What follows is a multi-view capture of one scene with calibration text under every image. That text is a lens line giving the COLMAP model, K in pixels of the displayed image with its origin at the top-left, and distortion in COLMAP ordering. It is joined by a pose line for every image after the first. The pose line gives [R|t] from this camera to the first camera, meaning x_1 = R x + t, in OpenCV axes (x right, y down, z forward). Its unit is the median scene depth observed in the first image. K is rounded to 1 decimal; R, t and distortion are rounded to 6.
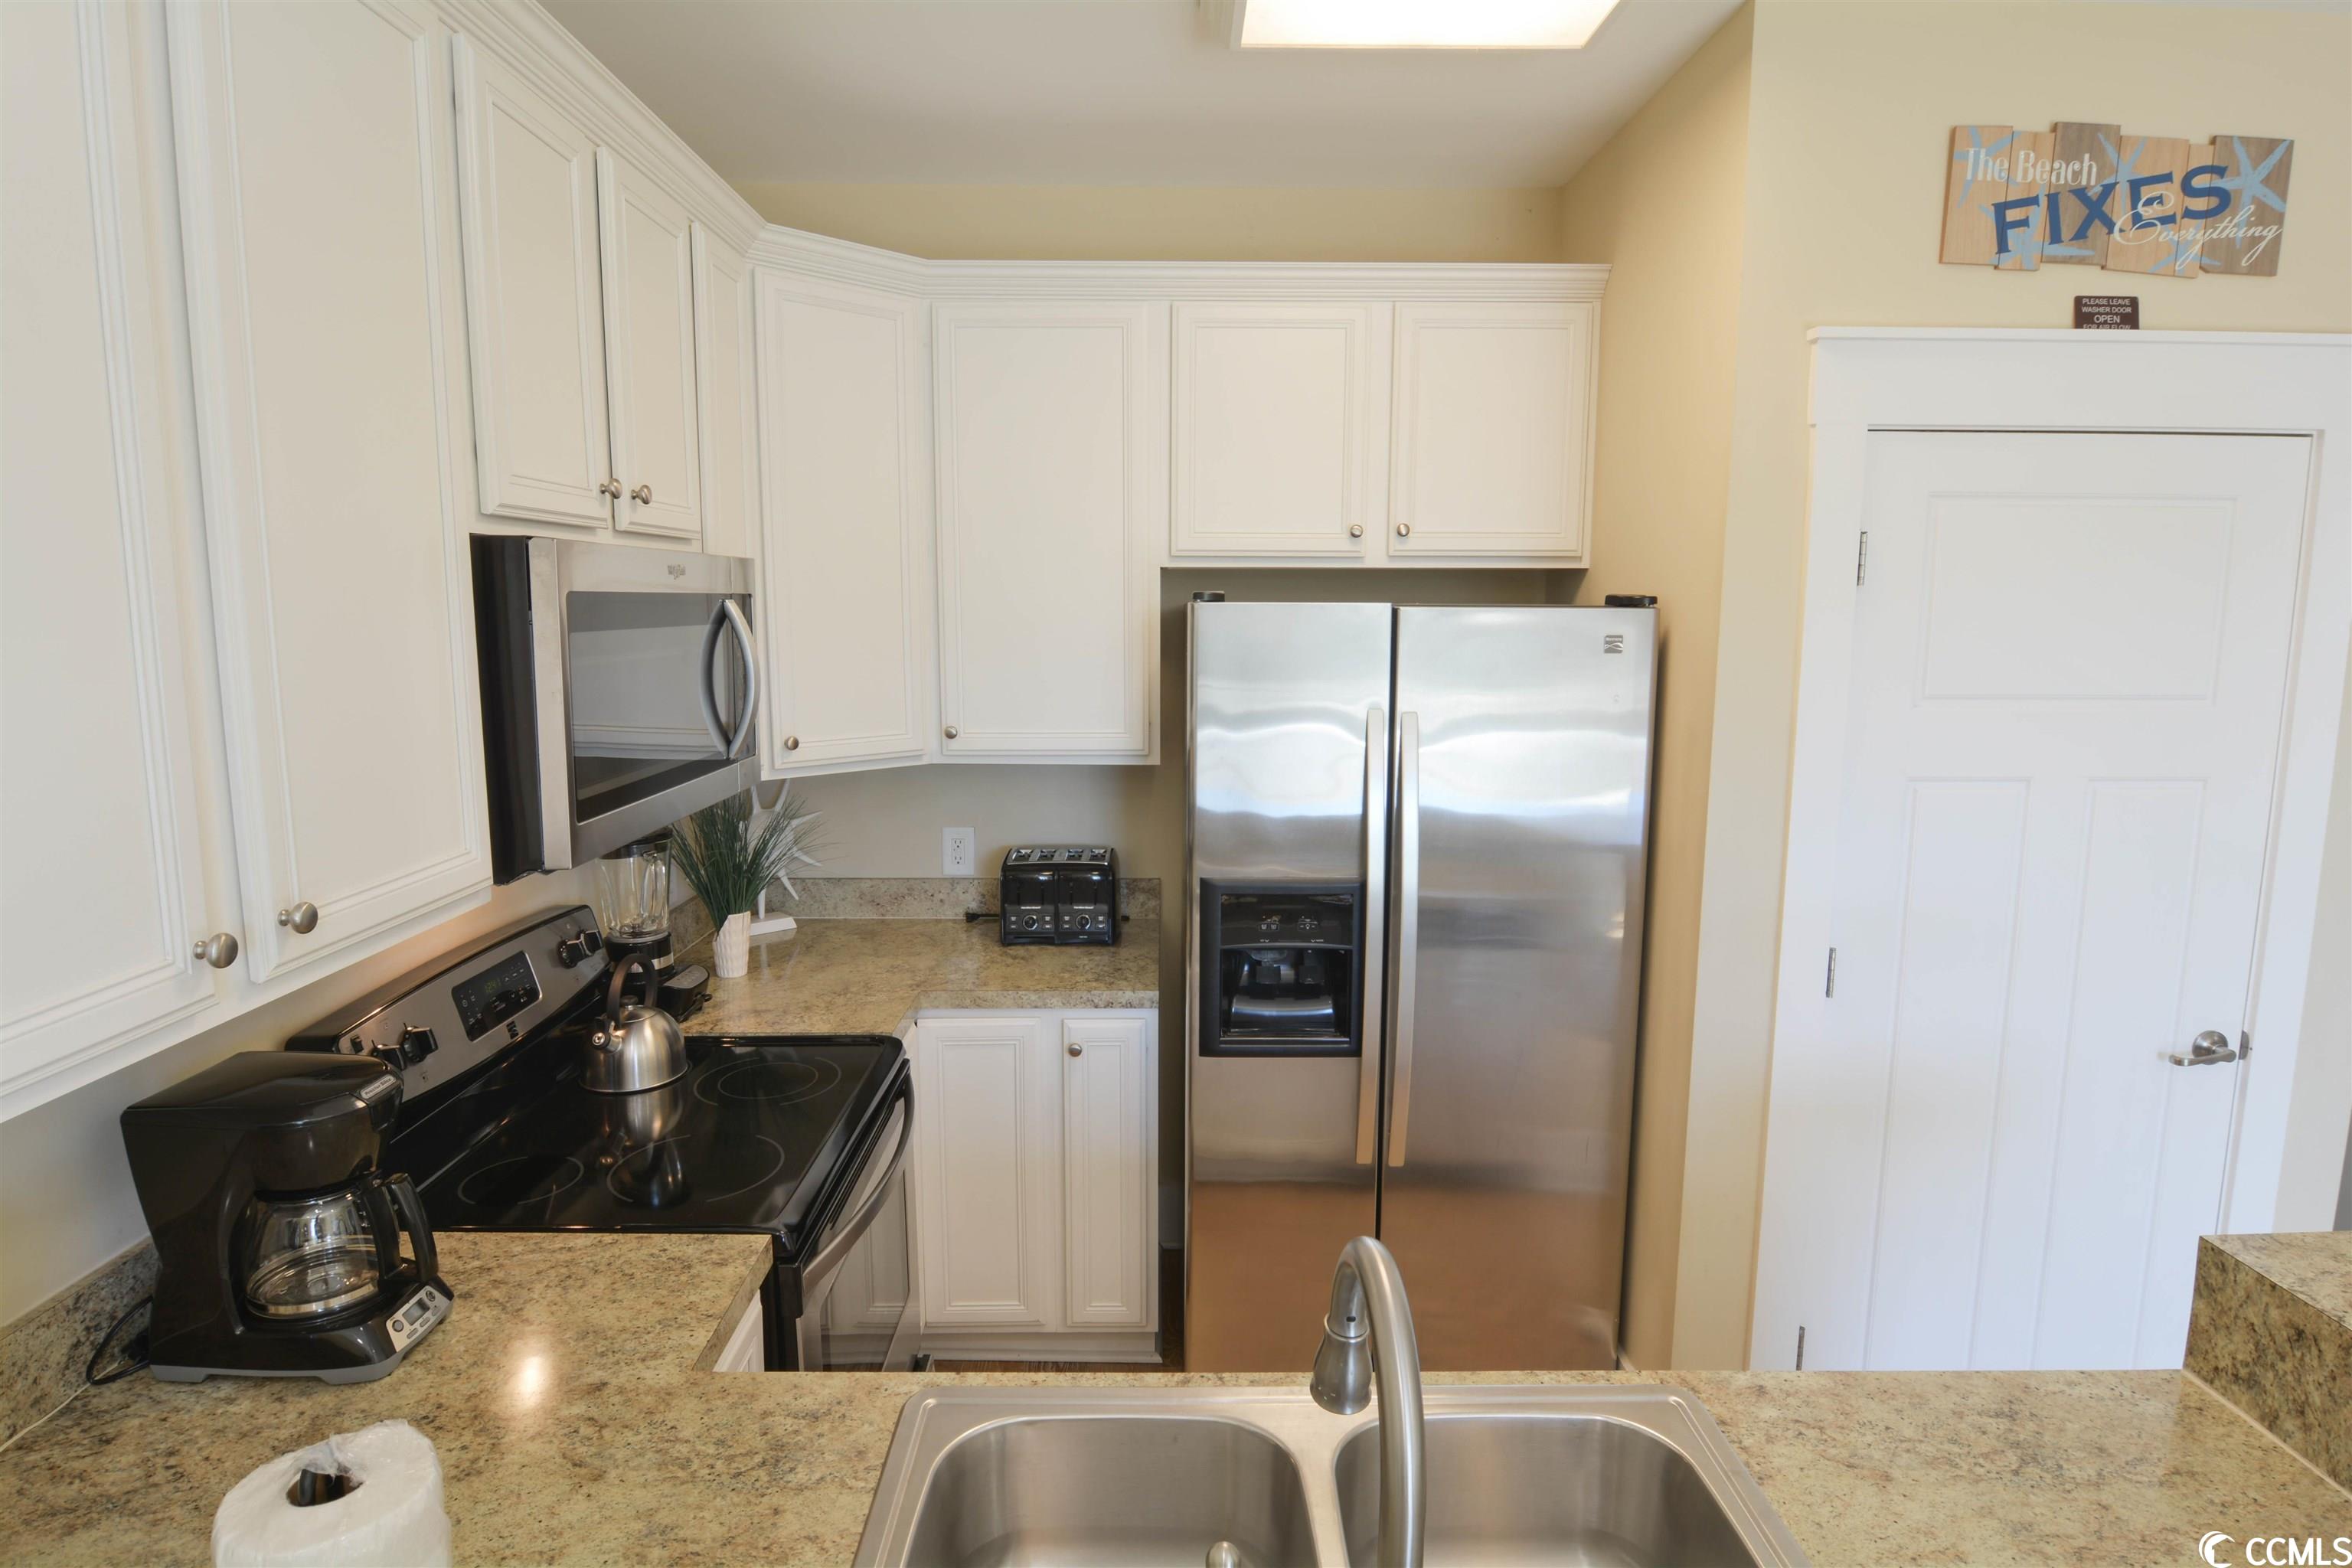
lens RADIAL K [[1242.0, 0, 1168.9], [0, 1242.0, 766.0], [0, 0, 1]] dist [-0.017830, -0.005603]
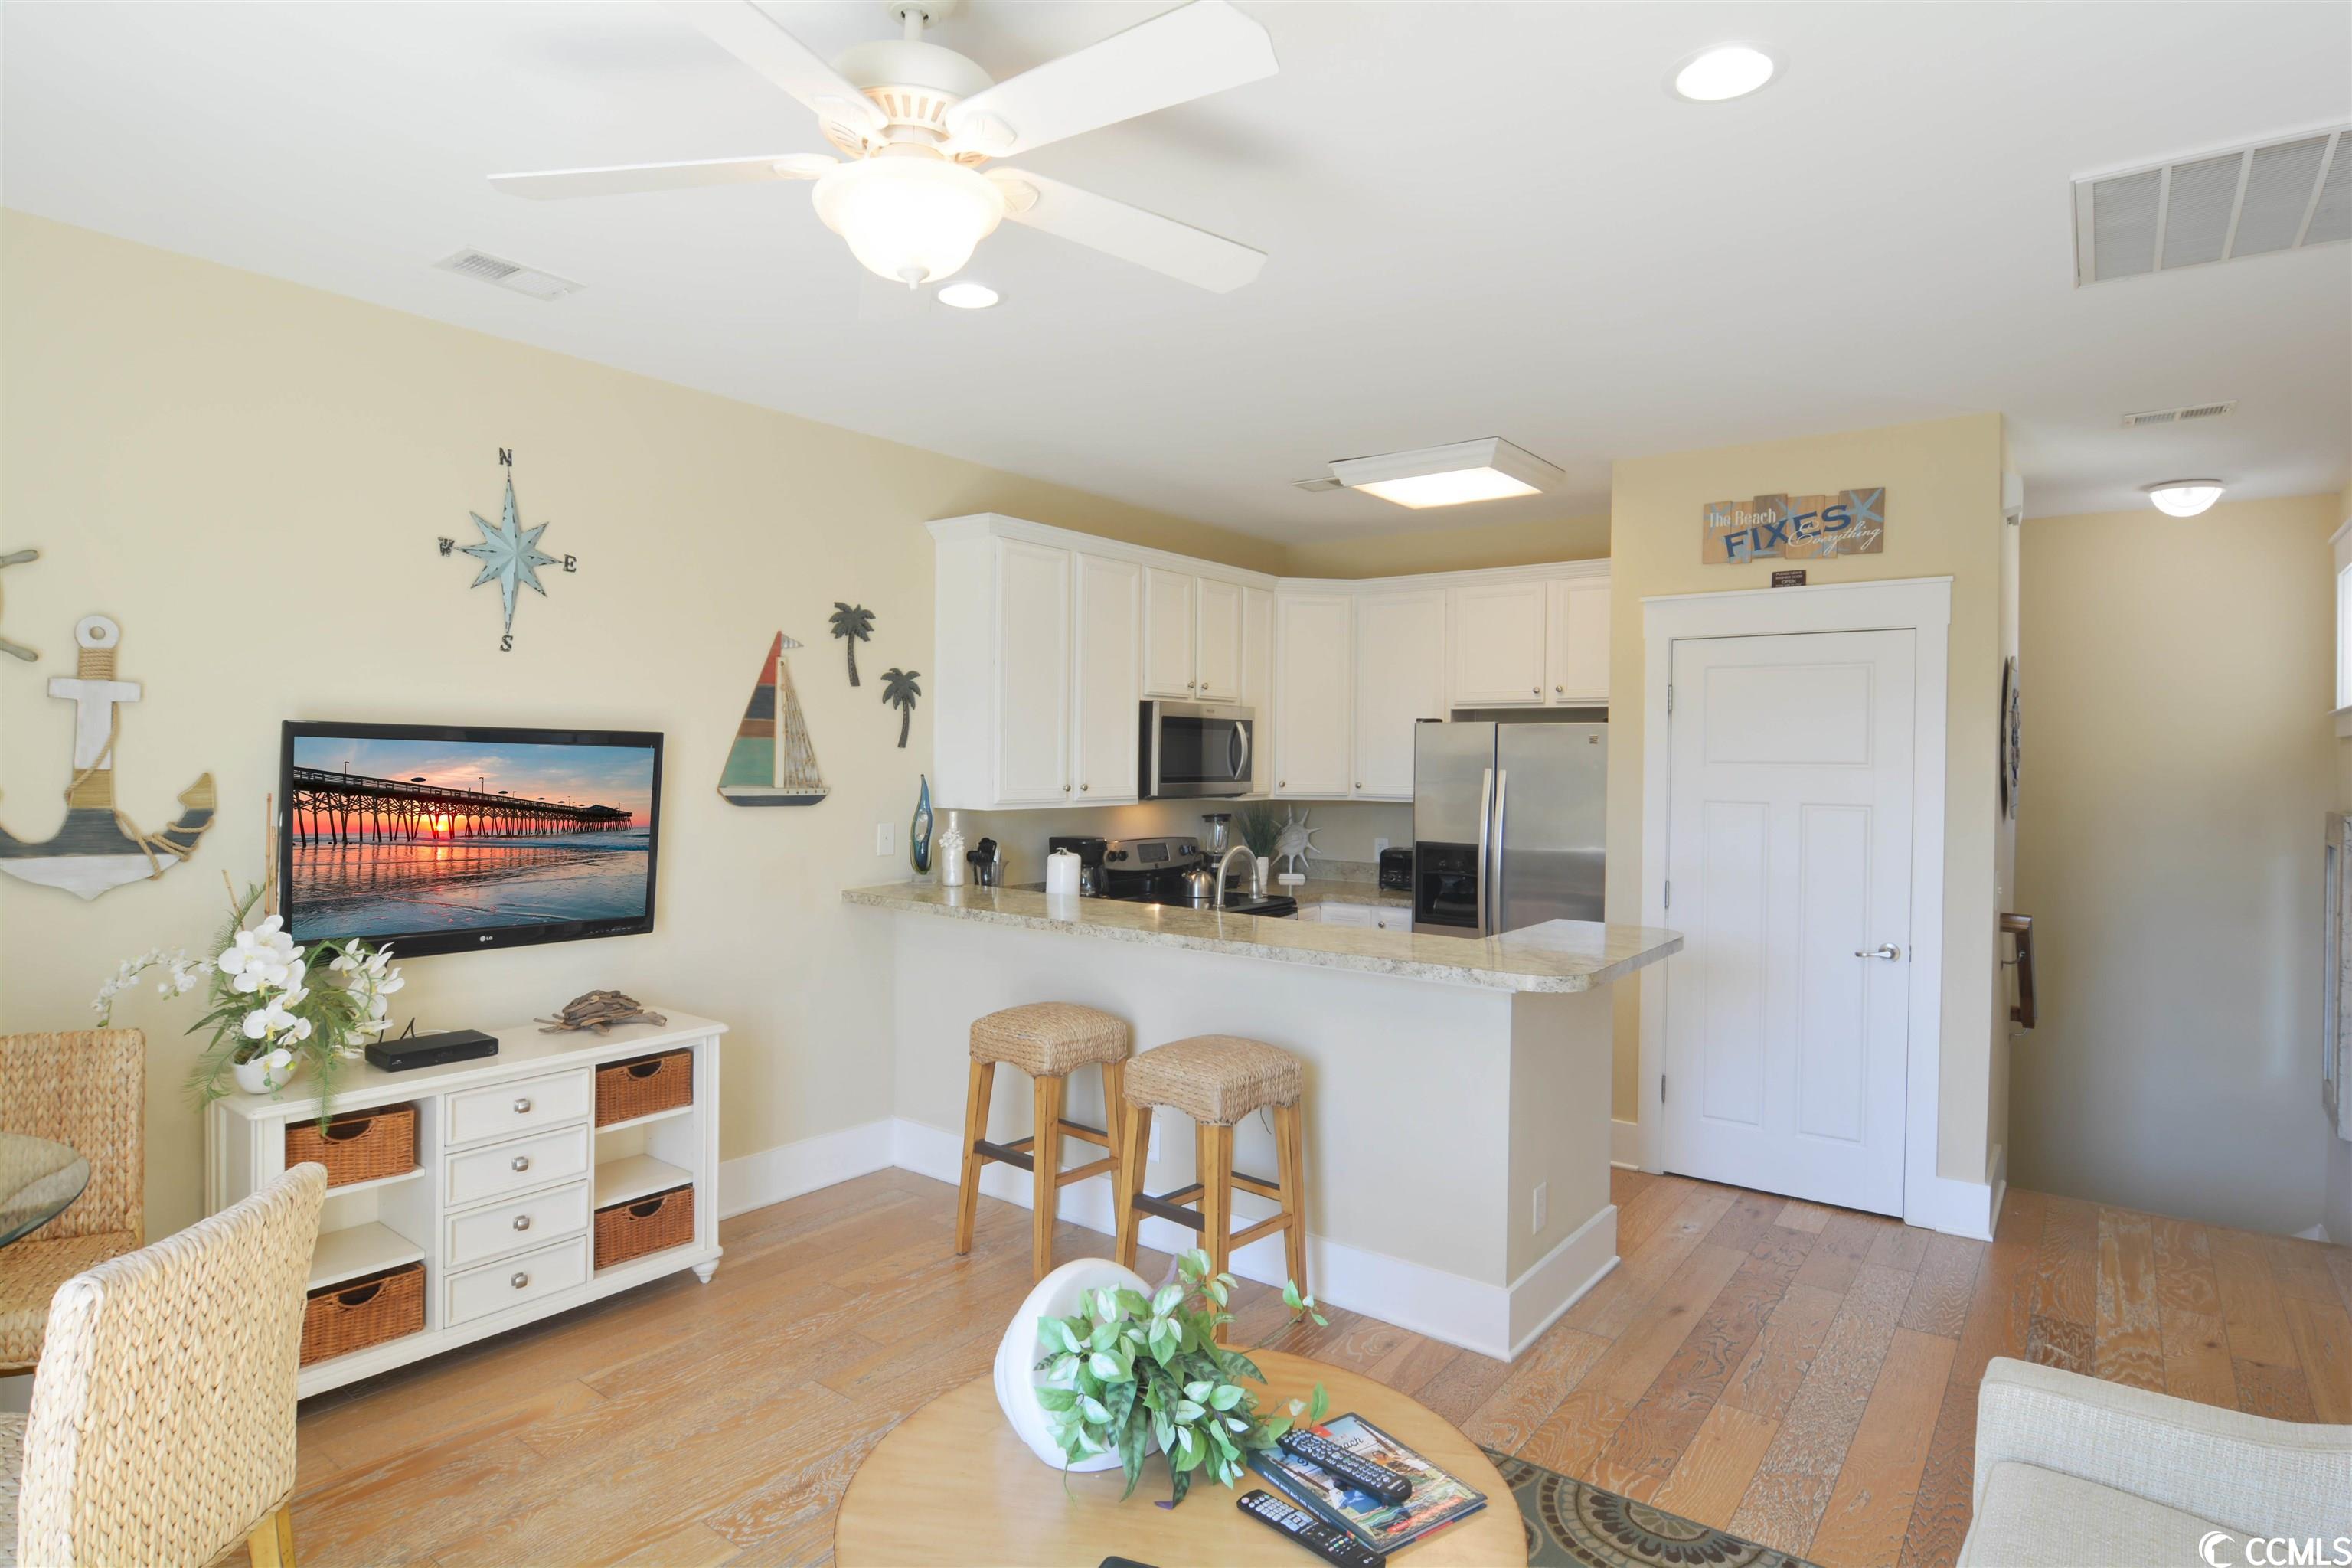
lens RADIAL K [[1242.0, 0, 1184.9], [0, 1242.0, 799.8], [0, 0, 1]] dist [-0.017830, -0.005603]
pose [[0.801354, 0.025888, -0.597630, 1.230984], [-0.083943, 0.994044, -0.069498, 0.243960], [0.592271, 0.105859, 0.798754, -1.285201]]
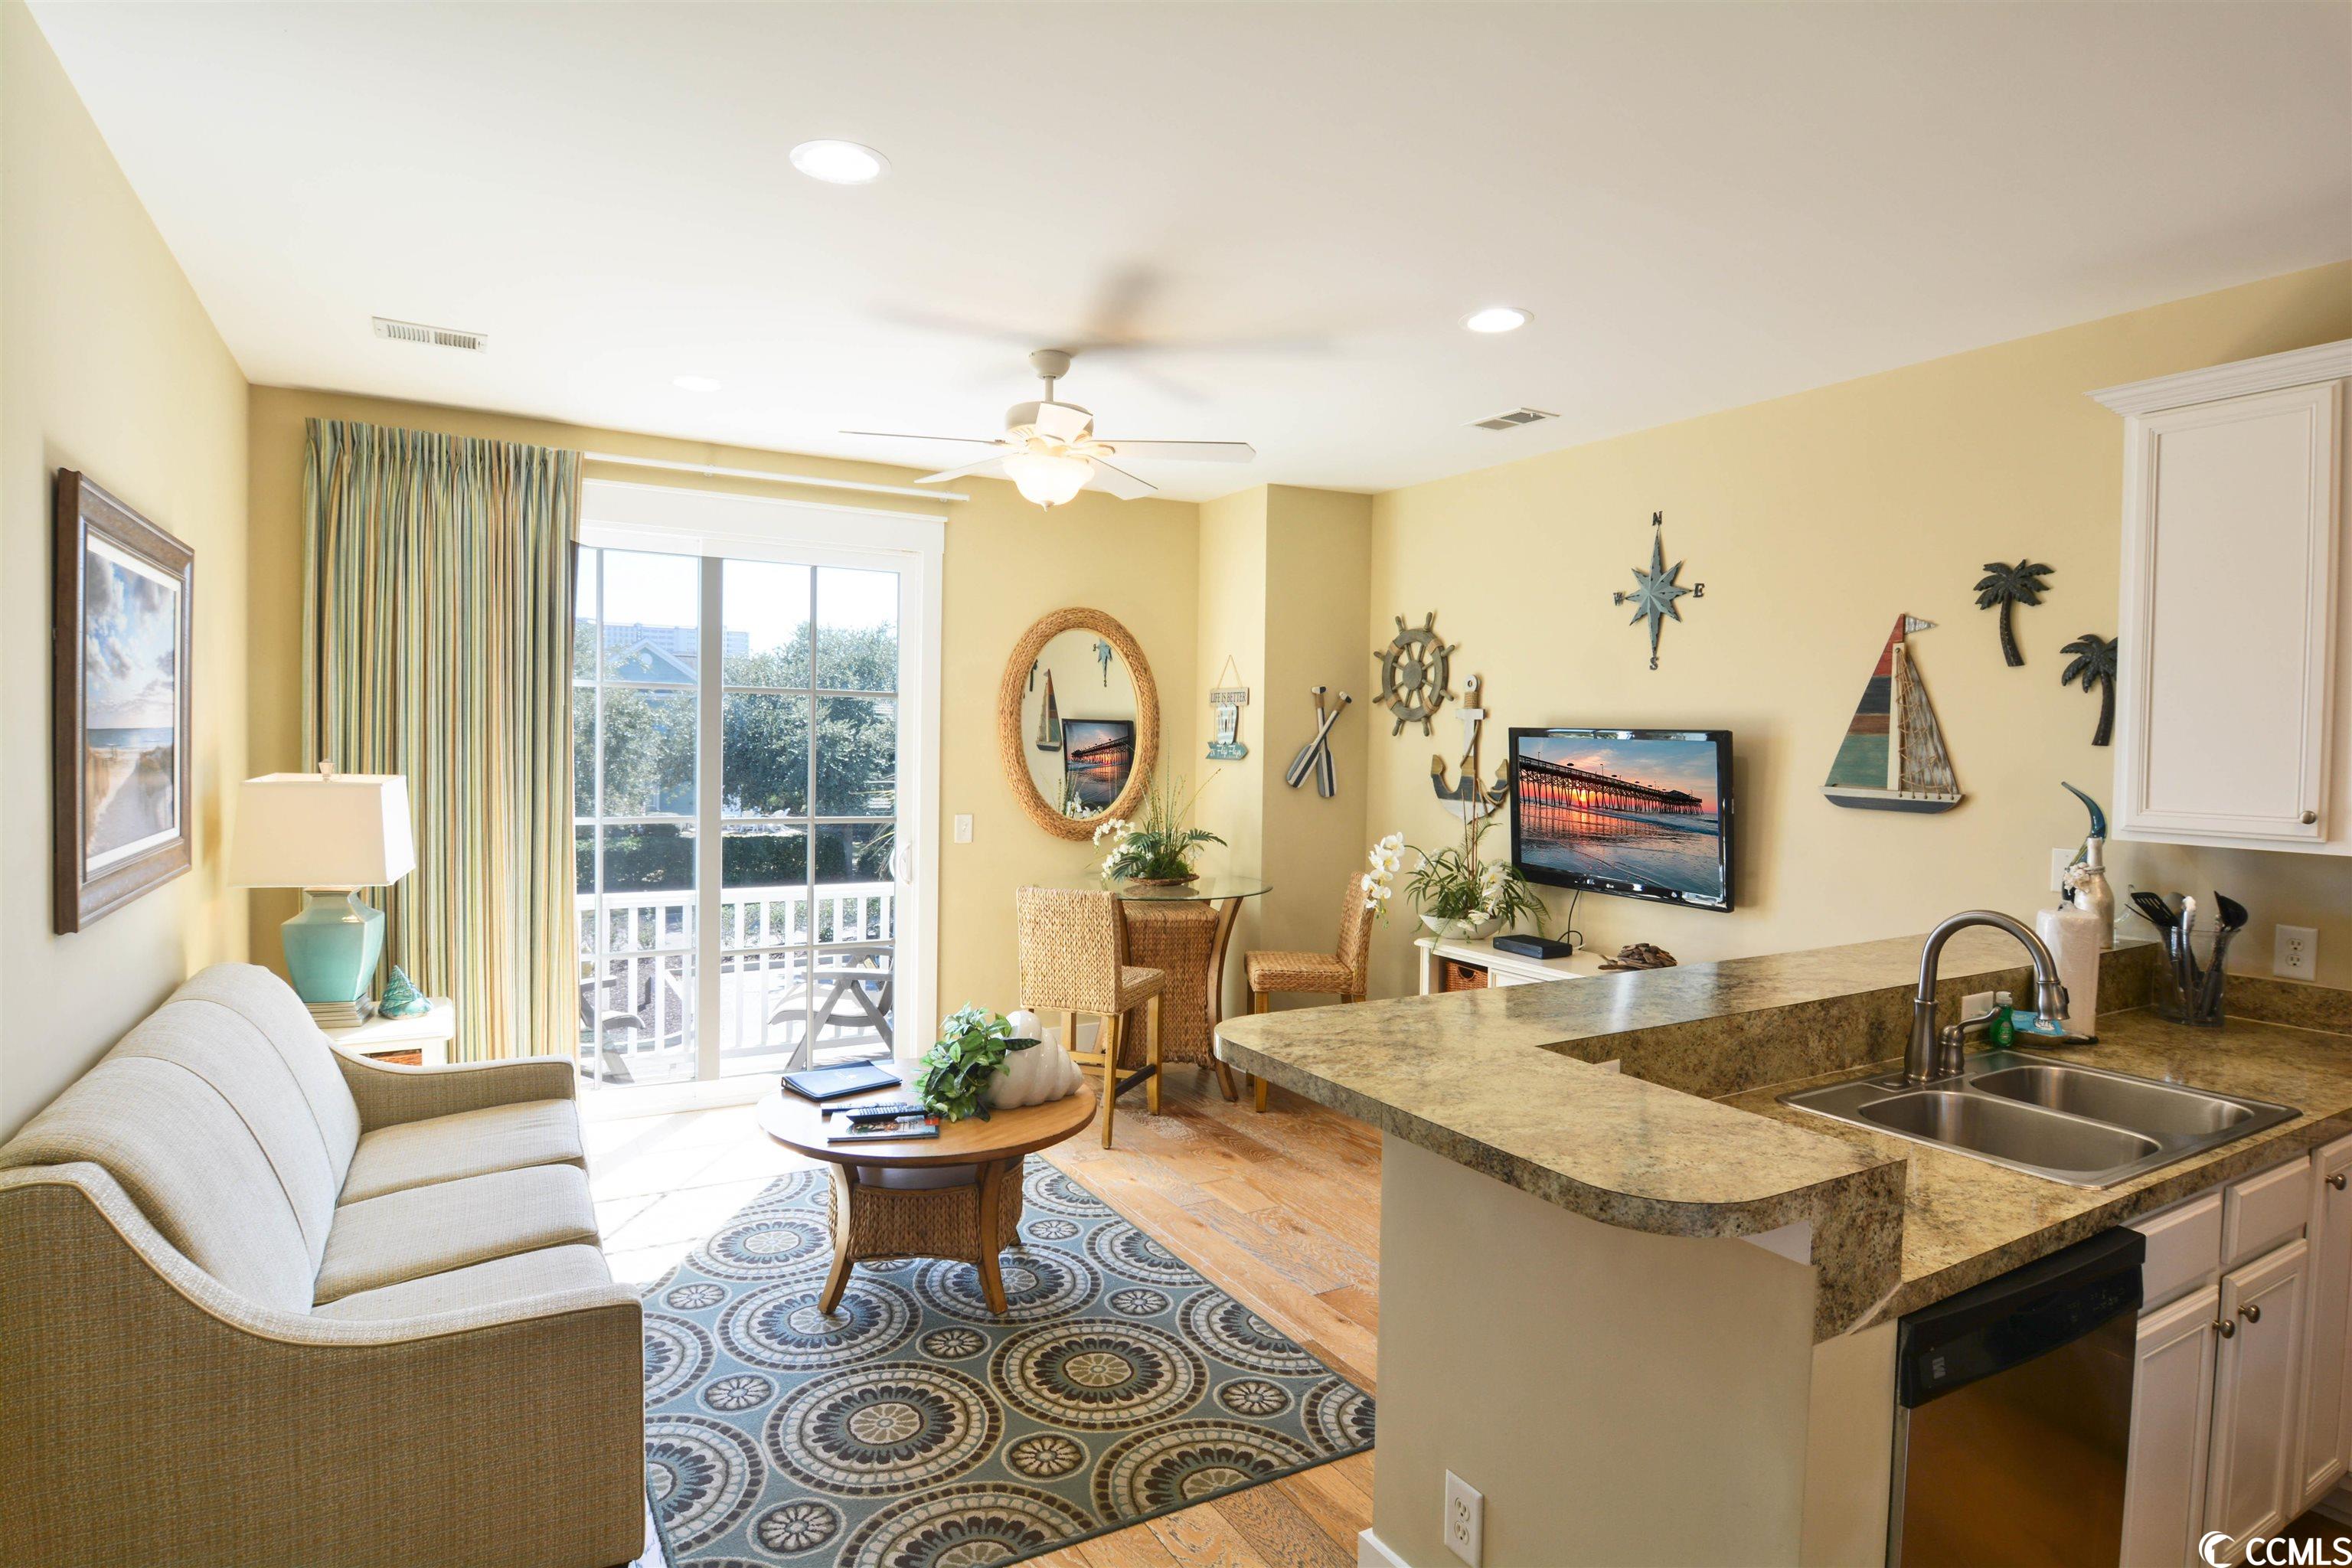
lens RADIAL K [[1242.0, 0, 1183.3], [0, 1242.0, 770.3], [0, 0, 1]] dist [-0.017830, -0.005603]
pose [[-0.873064, -0.009073, -0.487521, 1.267966], [-0.086204, 0.986950, 0.136008, -0.128848], [0.479925, 0.160770, -0.862453, 1.651245]]
